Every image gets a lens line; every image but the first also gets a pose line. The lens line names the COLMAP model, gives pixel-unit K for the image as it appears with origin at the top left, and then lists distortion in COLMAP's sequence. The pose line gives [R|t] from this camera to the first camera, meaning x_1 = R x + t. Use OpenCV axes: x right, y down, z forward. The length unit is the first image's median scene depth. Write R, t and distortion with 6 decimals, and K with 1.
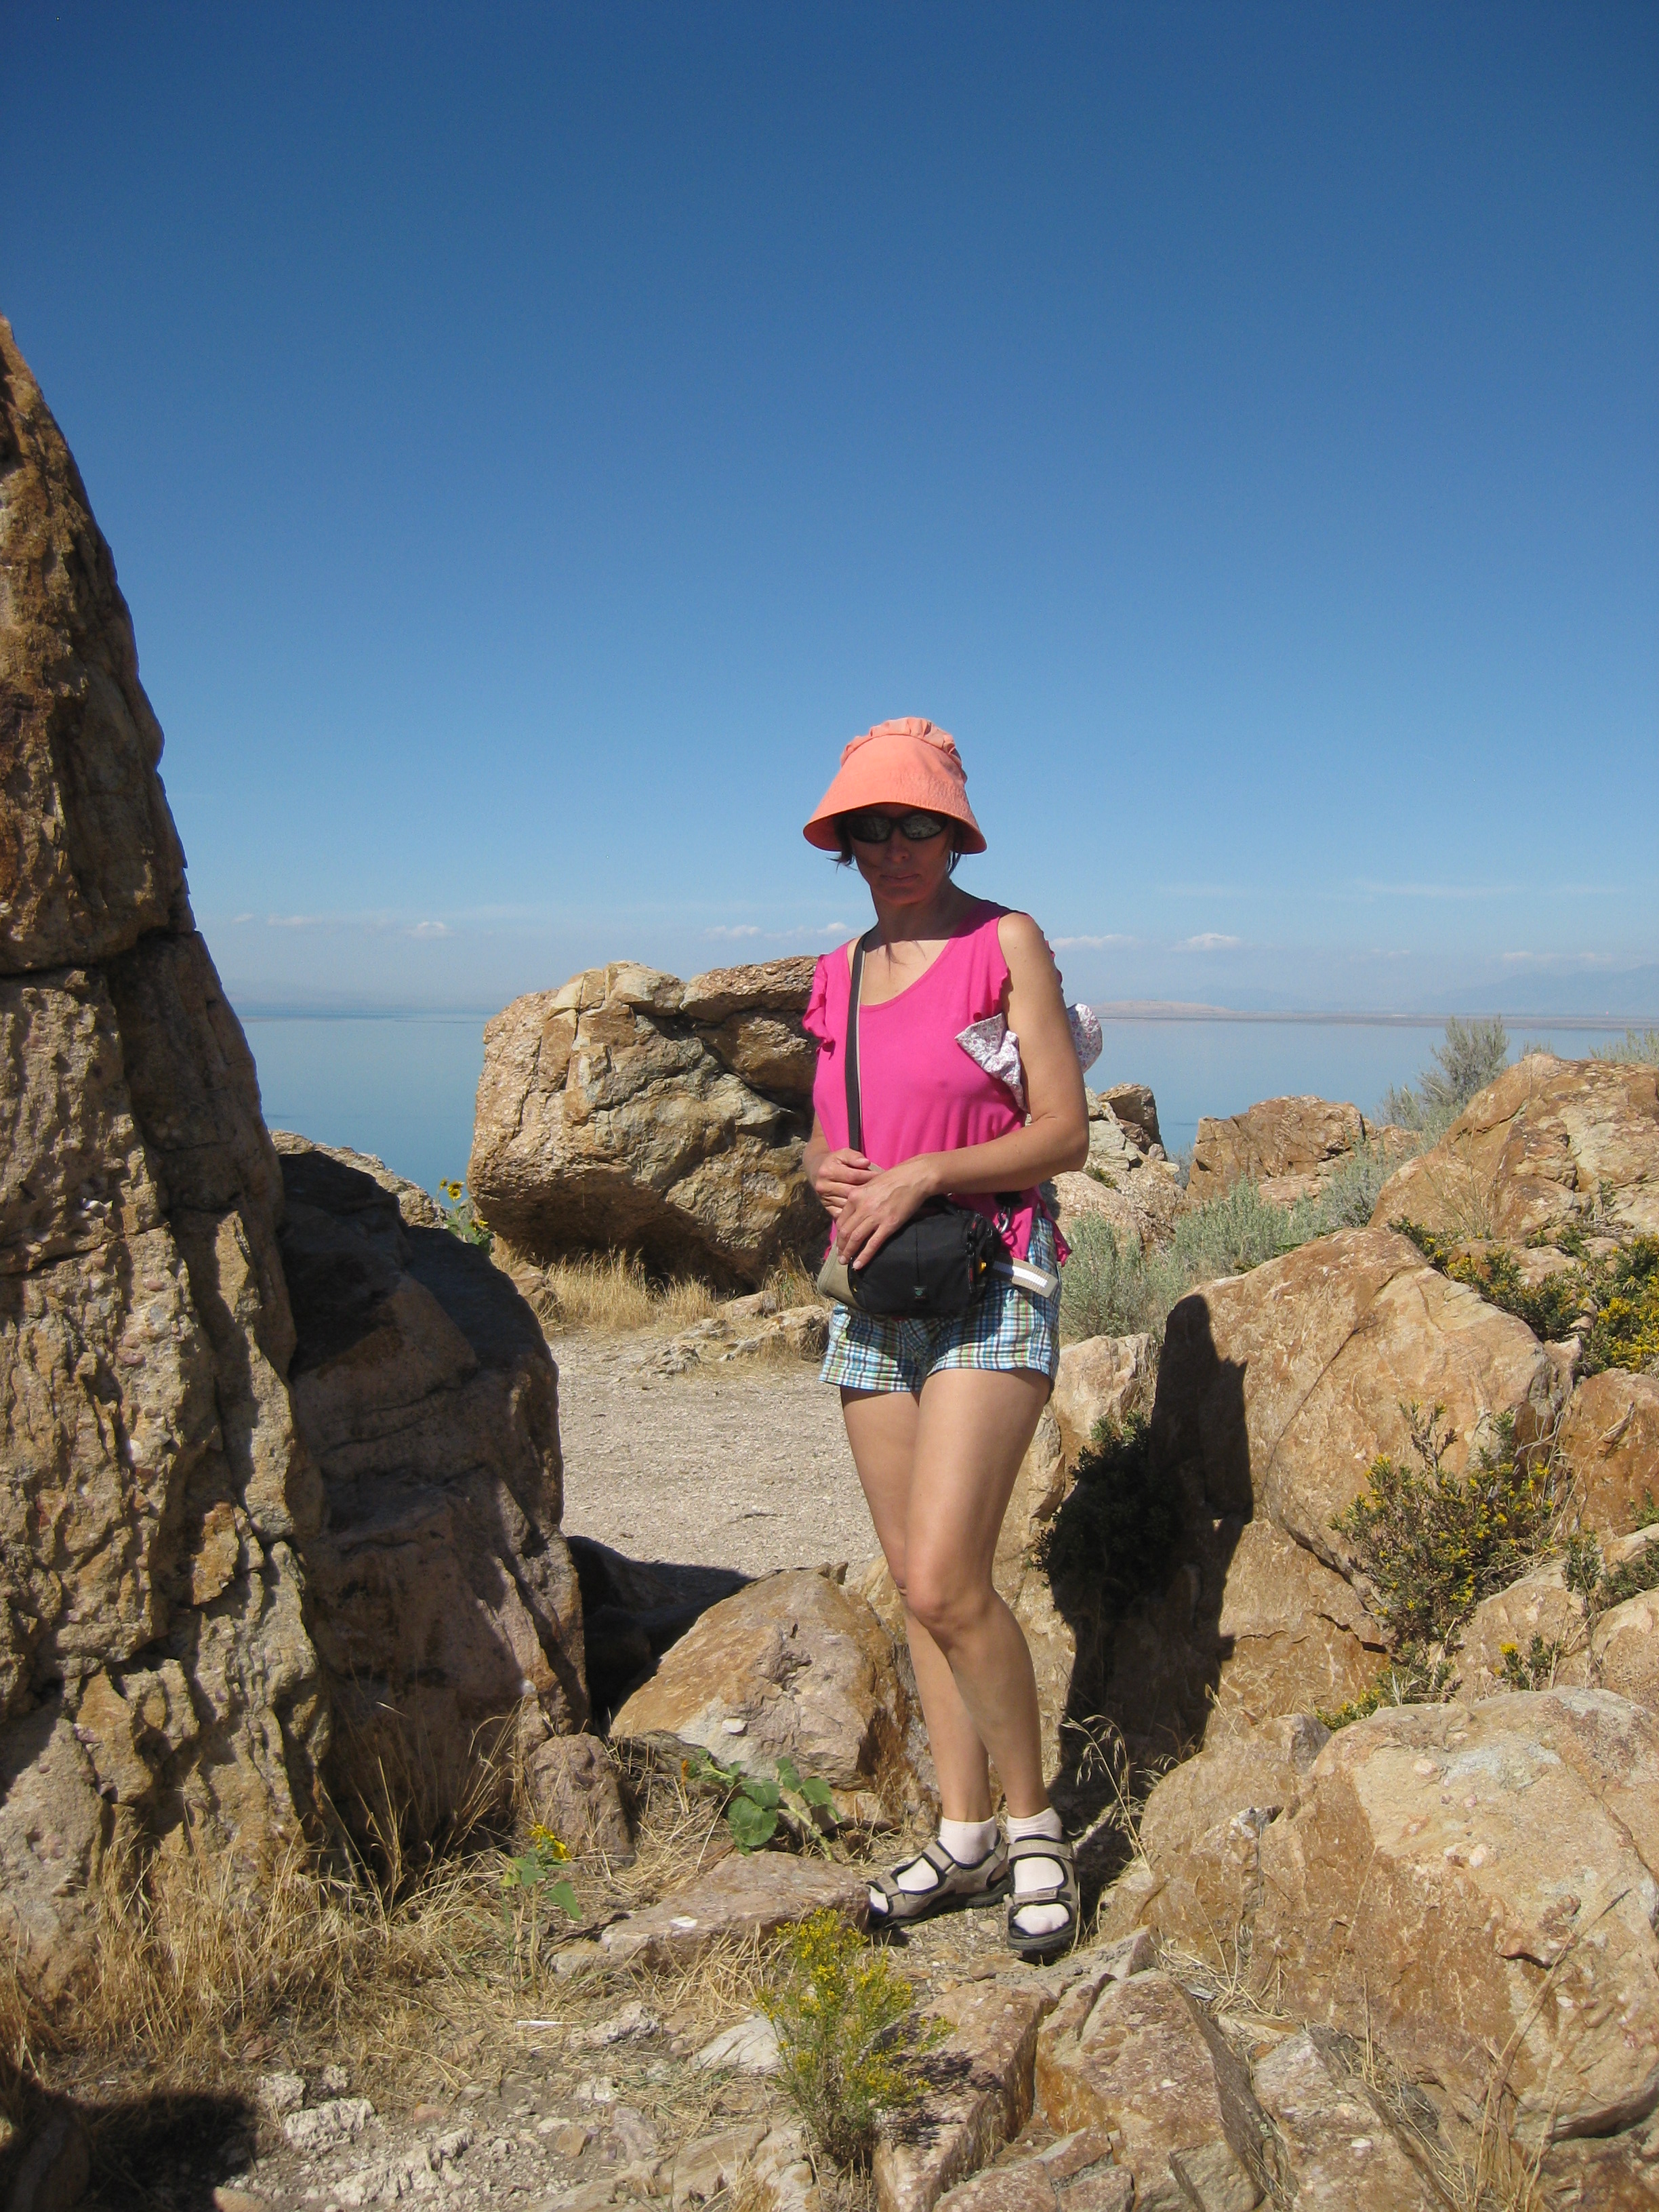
lens RADIAL K [[2466.9, 0, 866.8], [0, 2466.9, 1072.1], [0, 0, 1]] dist [-0.184093, 0.152236]
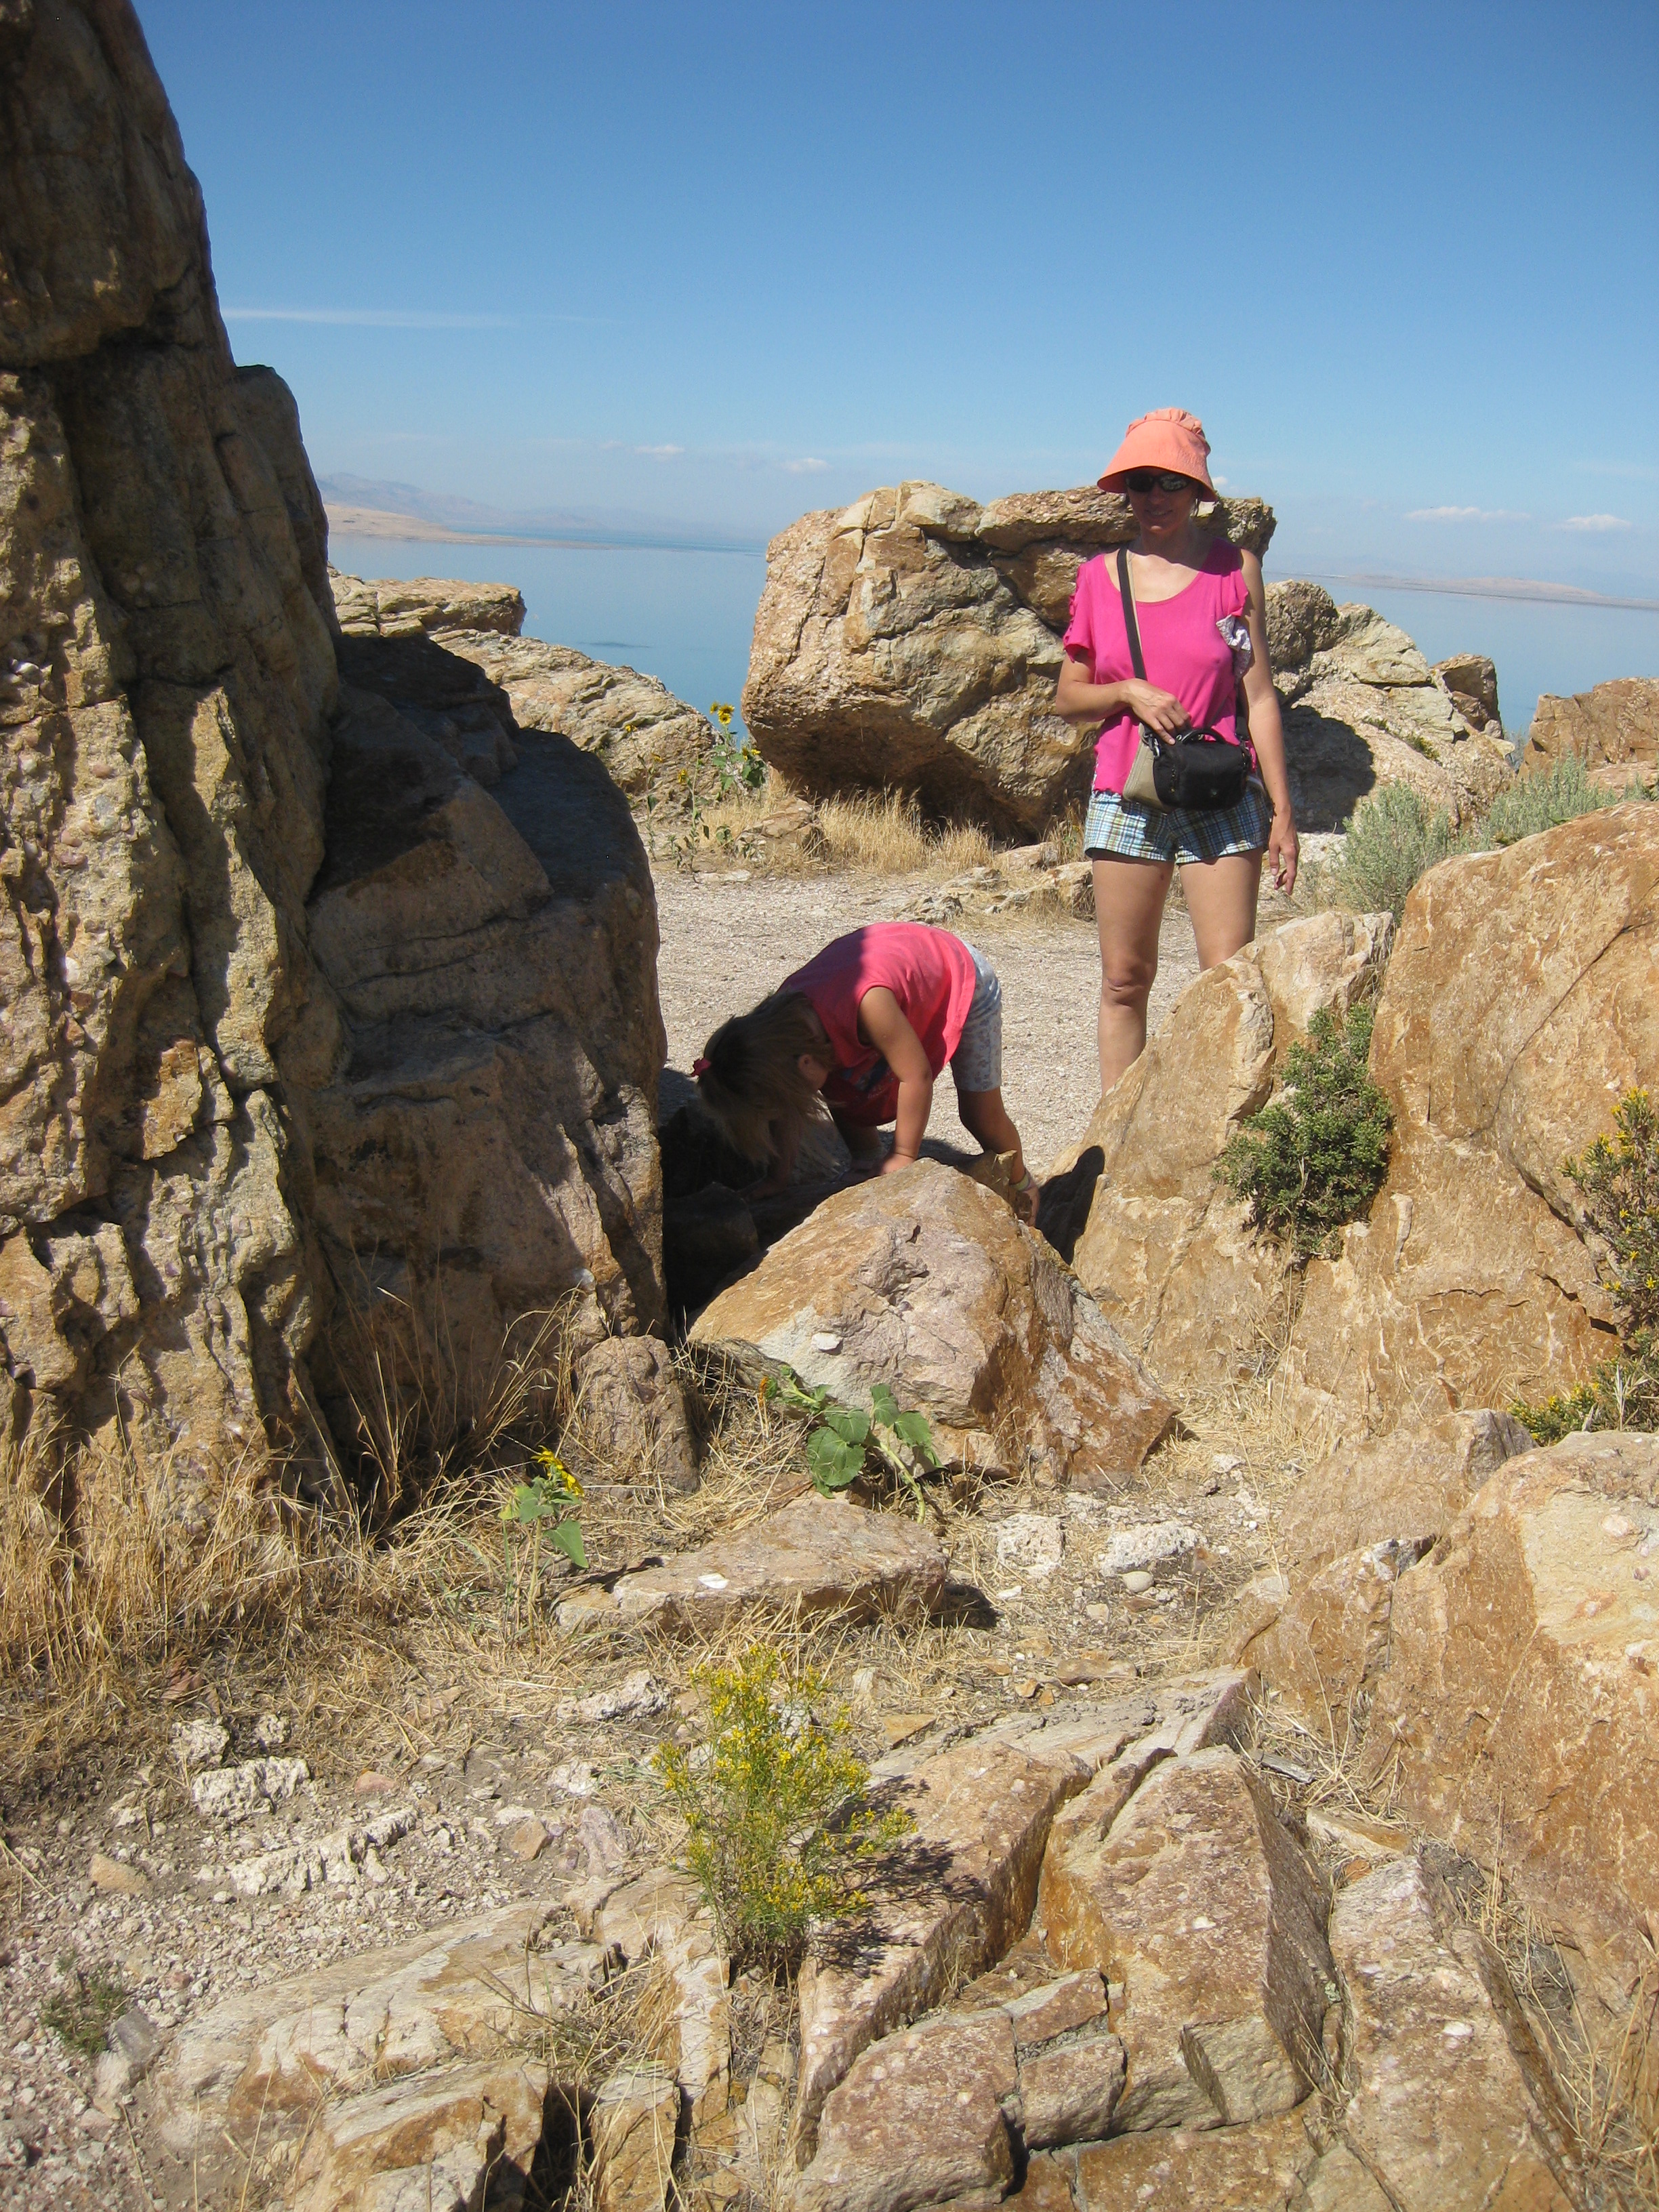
lens RADIAL K [[2466.9, 0, 866.8], [0, 2466.9, 1072.1], [0, 0, 1]] dist [-0.184093, 0.152236]
pose [[0.988600, 0.078397, -0.128543, 0.072051], [-0.053955, 0.981509, 0.183655, 0.023668], [0.140564, -0.174626, 0.974550, 0.222924]]
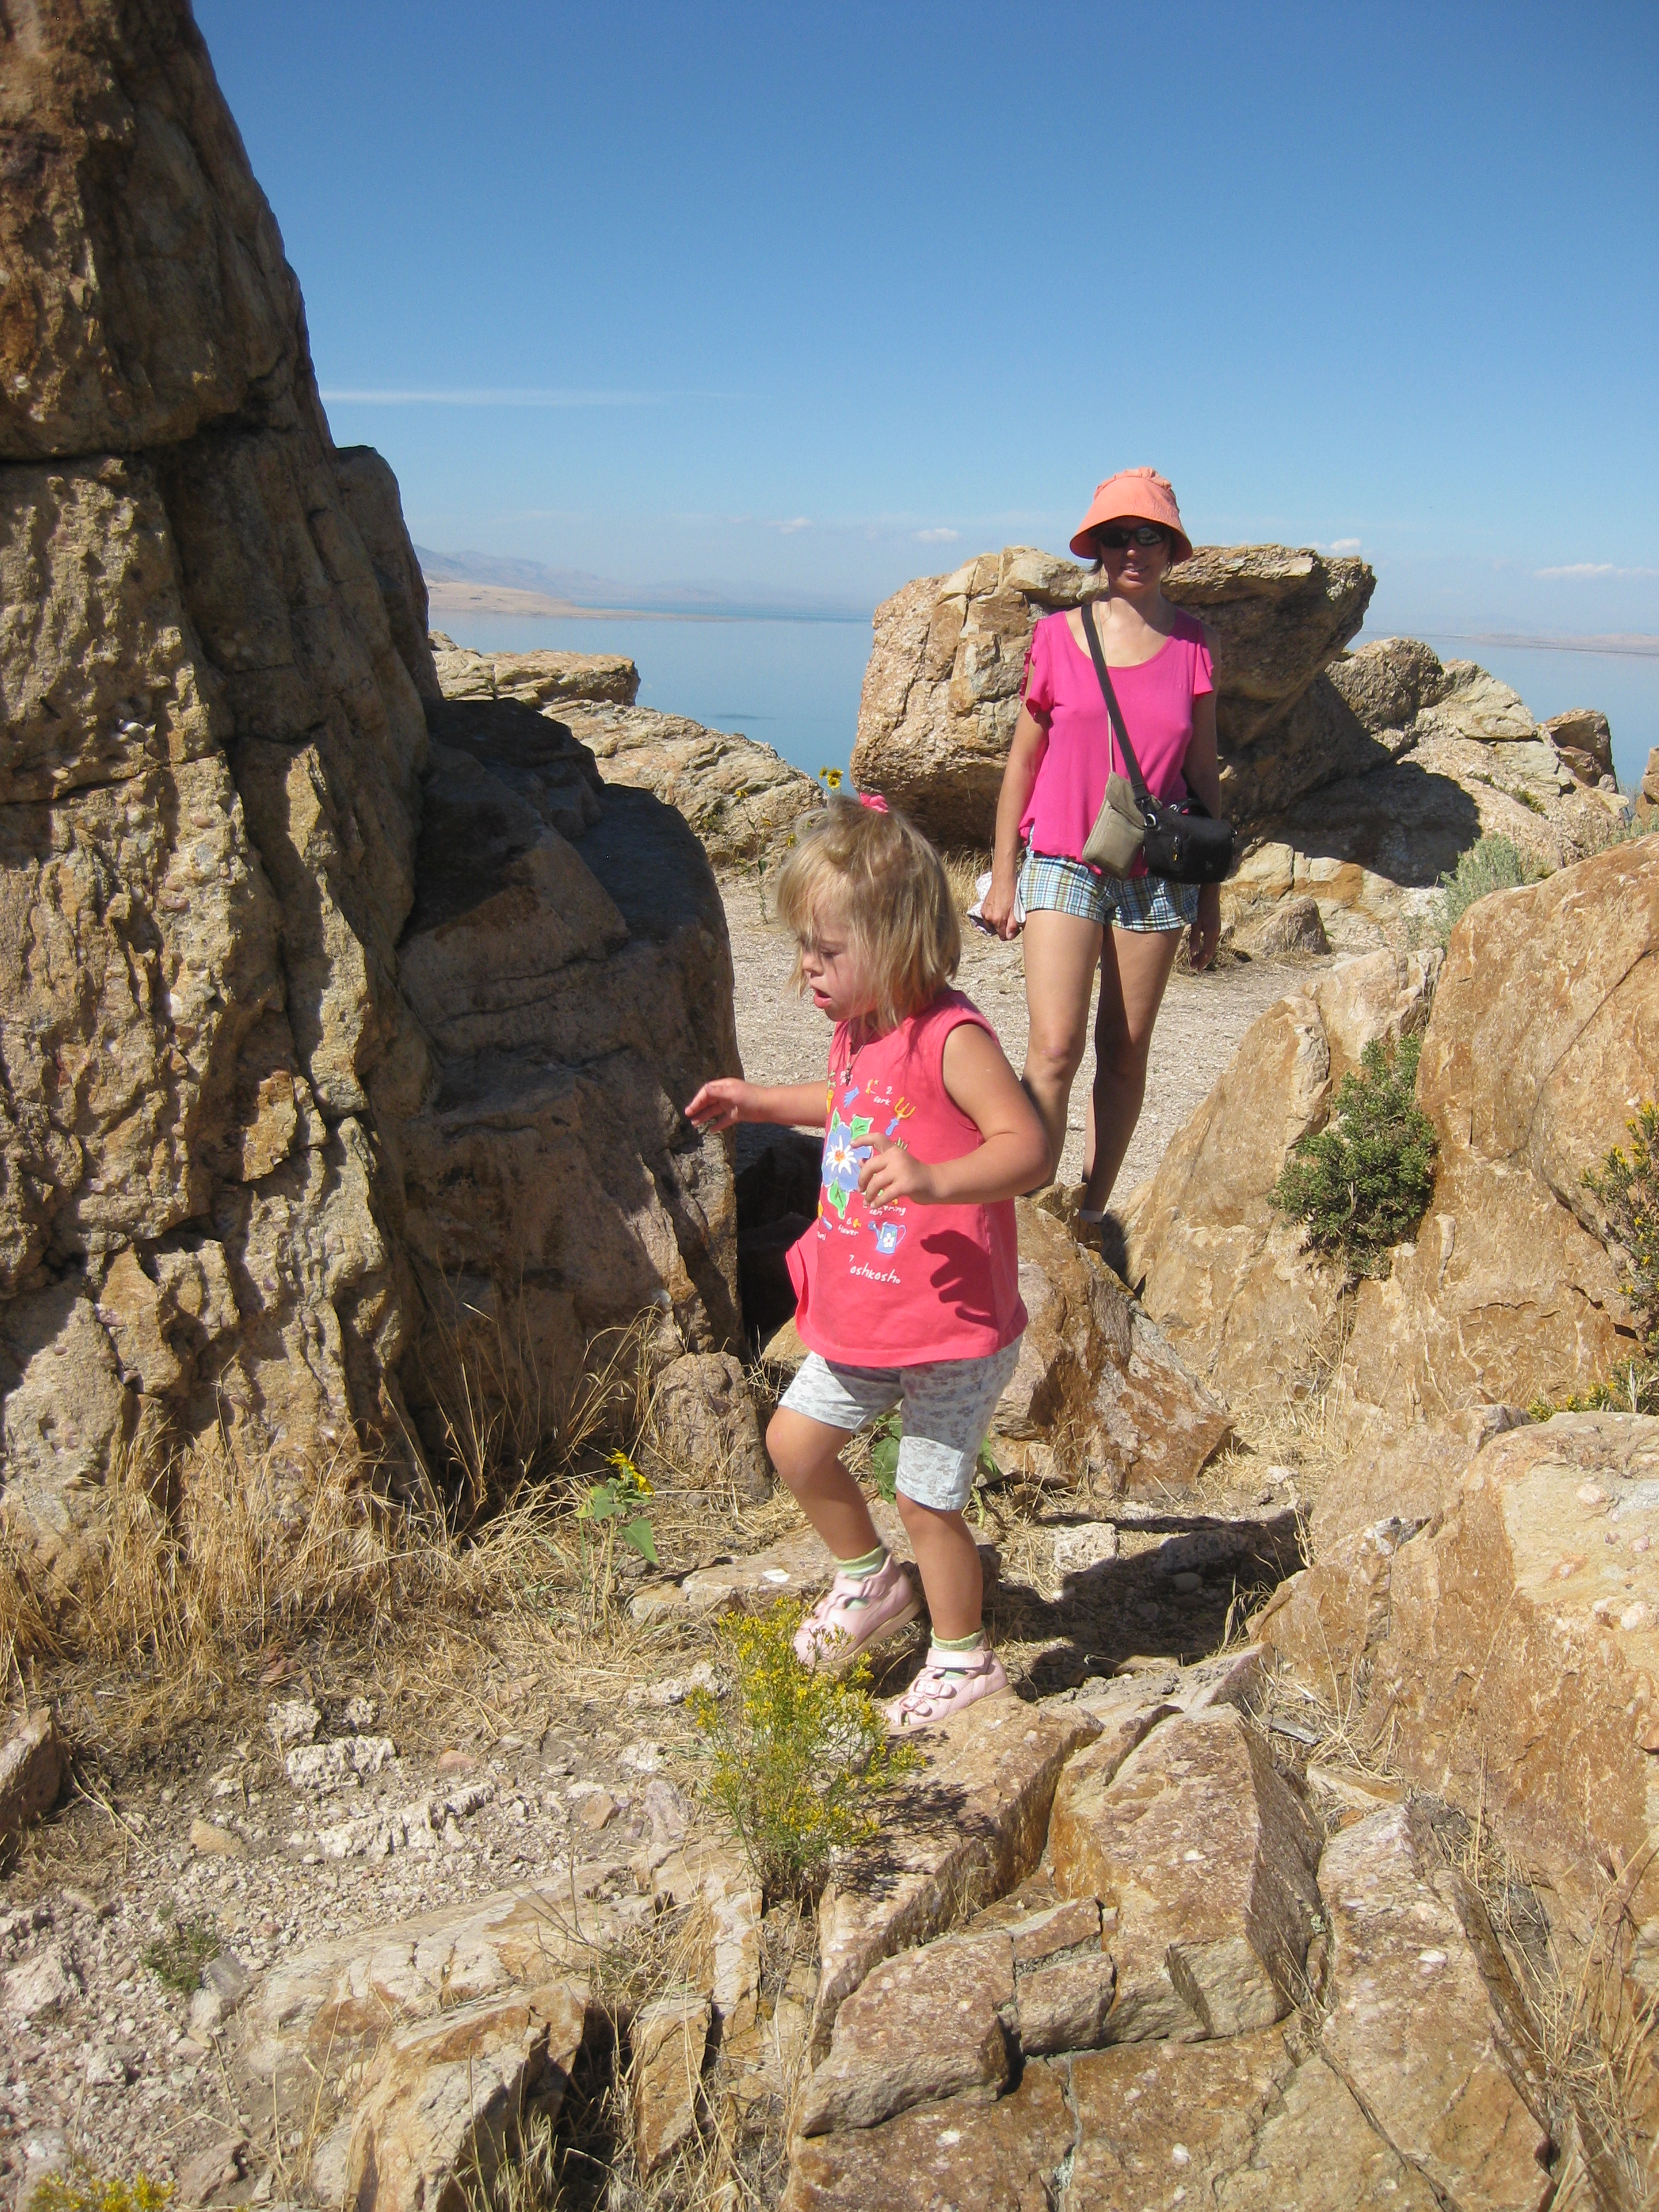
lens RADIAL K [[2466.9, 0, 866.8], [0, 2466.9, 1072.1], [0, 0, 1]] dist [-0.184093, 0.152236]
pose [[0.981158, 0.063921, -0.182327, 0.109572], [-0.034767, 0.986695, 0.158824, 0.028555], [0.190053, -0.149493, 0.970326, 0.170915]]
